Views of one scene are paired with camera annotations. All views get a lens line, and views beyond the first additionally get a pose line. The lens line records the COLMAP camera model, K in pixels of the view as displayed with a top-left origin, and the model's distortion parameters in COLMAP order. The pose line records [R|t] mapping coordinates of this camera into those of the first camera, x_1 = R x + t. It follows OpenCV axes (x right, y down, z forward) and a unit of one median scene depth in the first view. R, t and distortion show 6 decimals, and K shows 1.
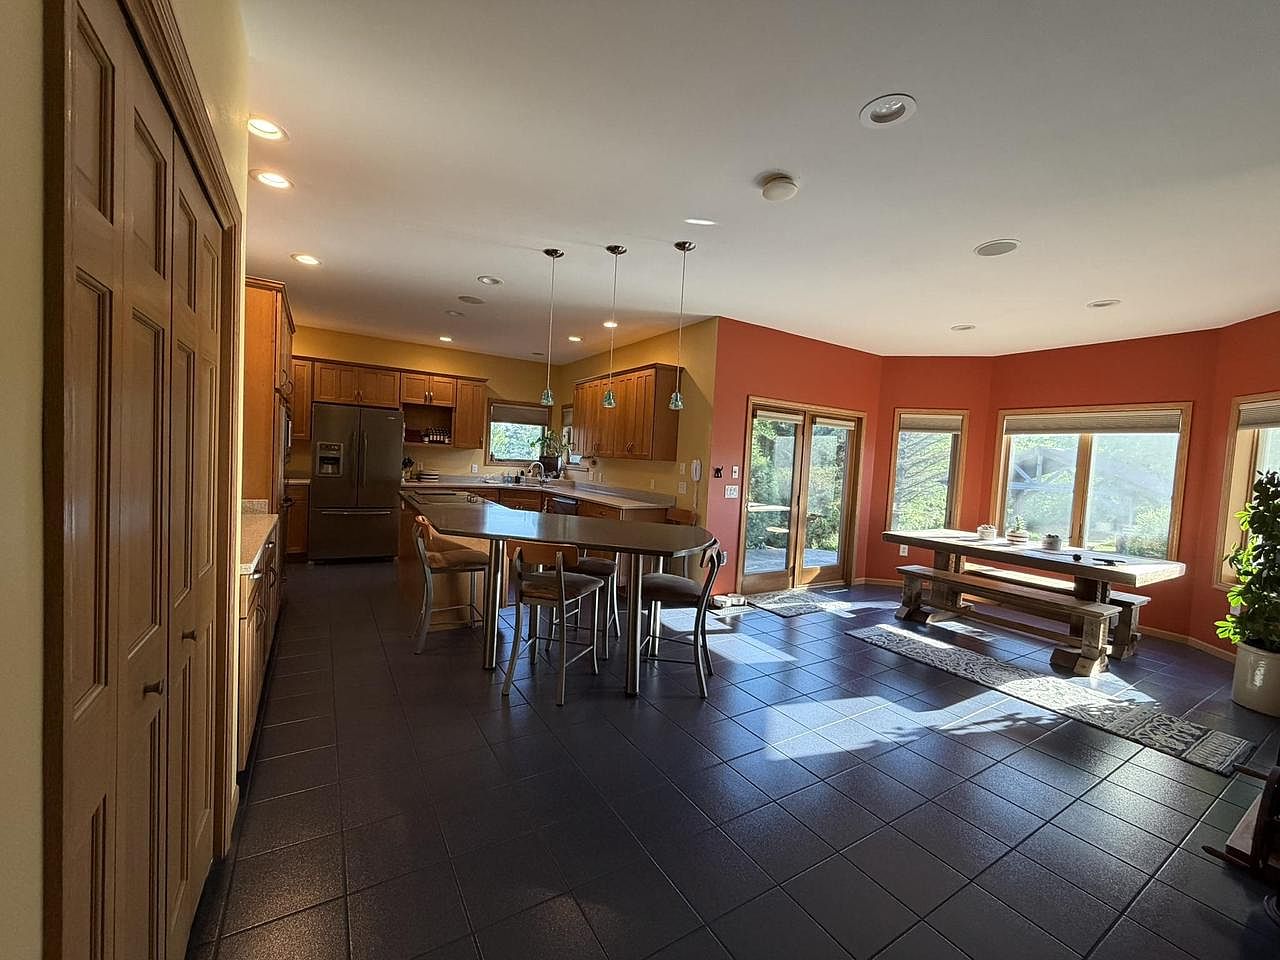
lens RADIAL K [[516.6, 0, 640.0], [0, 516.6, 480.0], [0, 0, 1]] dist [-0.000611, 0.000021]
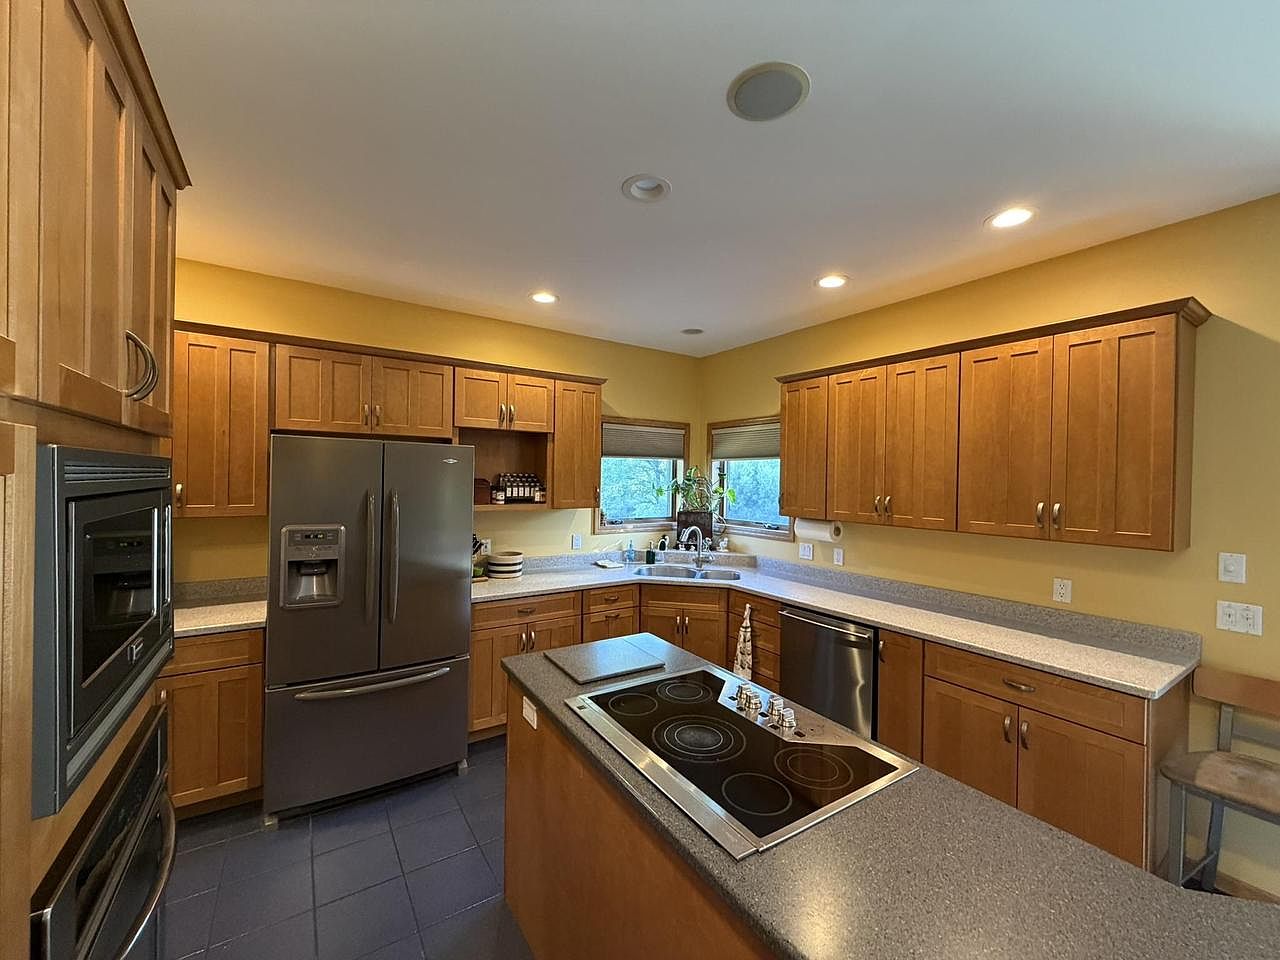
lens RADIAL K [[516.6, 0, 640.0], [0, 516.6, 480.0], [0, 0, 1]] dist [-0.000611, 0.000021]
pose [[0.998615, -0.037201, 0.037194, -0.303413], [0.038535, 0.998615, -0.035826, -0.073490], [-0.035810, 0.037209, 0.998666, 0.494626]]
